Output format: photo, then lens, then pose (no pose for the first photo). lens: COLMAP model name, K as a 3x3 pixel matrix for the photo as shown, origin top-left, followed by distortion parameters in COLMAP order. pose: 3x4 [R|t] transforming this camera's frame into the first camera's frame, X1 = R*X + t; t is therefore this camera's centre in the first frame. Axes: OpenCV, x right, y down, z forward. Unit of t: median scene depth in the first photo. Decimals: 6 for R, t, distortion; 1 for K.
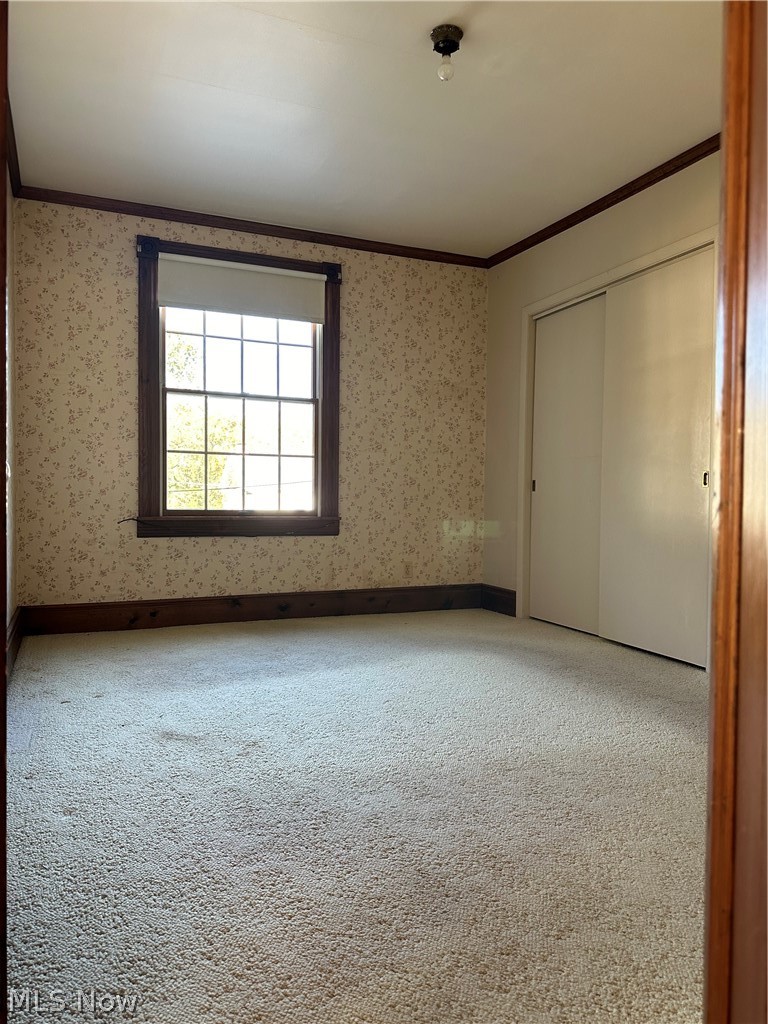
lens RADIAL K [[716.6, 0, 384.4], [0, 716.6, 522.1], [0, 0, 1]] dist [0.083841, -0.103883]
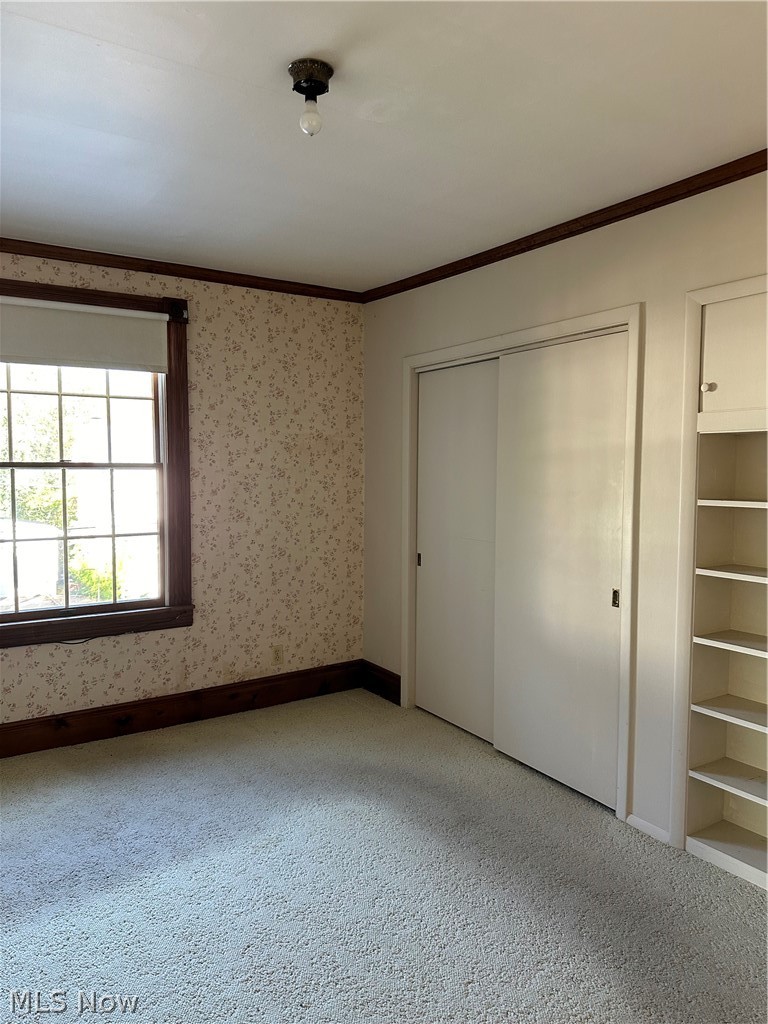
lens RADIAL K [[716.6, 0, 383.0], [0, 716.6, 511.0], [0, 0, 1]] dist [0.083841, -0.103883]
pose [[0.985015, -0.018790, 0.171440, 0.013247], [0.011083, 0.998889, 0.045801, -0.152057], [-0.172110, -0.043215, 0.984129, 0.140869]]
